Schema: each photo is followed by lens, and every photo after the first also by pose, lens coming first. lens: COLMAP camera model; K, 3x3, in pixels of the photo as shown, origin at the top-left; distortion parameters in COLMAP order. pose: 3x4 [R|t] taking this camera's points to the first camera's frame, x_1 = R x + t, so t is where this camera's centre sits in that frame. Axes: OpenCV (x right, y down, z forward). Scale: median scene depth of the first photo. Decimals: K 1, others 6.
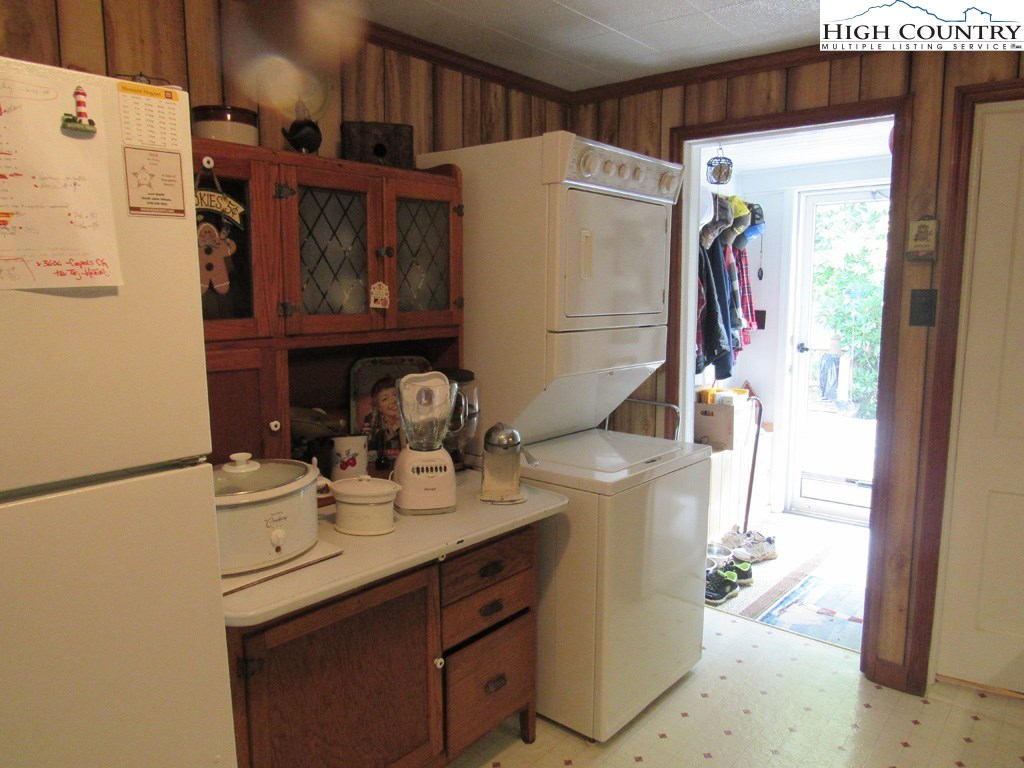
lens RADIAL K [[731.9, 0, 509.8], [0, 731.9, 391.2], [0, 0, 1]] dist [-0.030185, 0.003650]
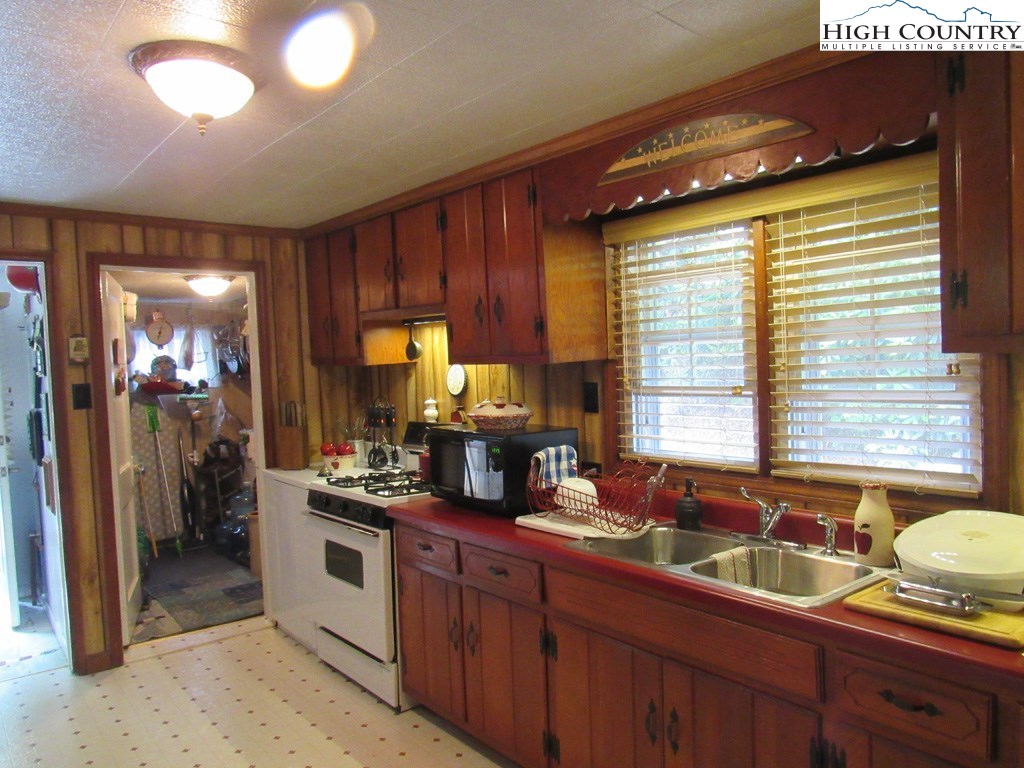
lens RADIAL K [[731.9, 0, 514.5], [0, 731.9, 383.1], [0, 0, 1]] dist [-0.030185, 0.003650]
pose [[0.181344, -0.046736, 0.982309, -0.668542], [0.173720, 0.984684, 0.014778, -0.012020], [-0.967954, 0.167967, 0.186685, -0.107374]]
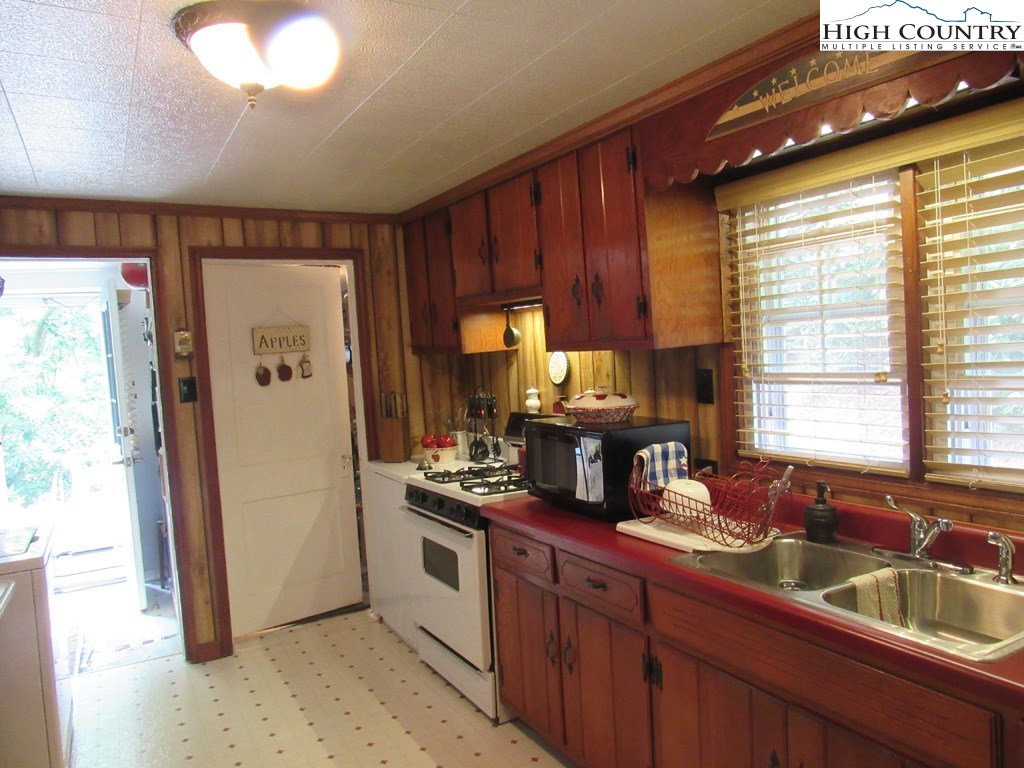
lens RADIAL K [[731.9, 0, 512.4], [0, 731.9, 382.4], [0, 0, 1]] dist [-0.030185, 0.003650]
pose [[0.345760, -0.070073, 0.935703, -0.556083], [0.188485, 0.982068, 0.003896, -0.011549], [-0.919197, 0.175019, 0.352768, -0.118753]]
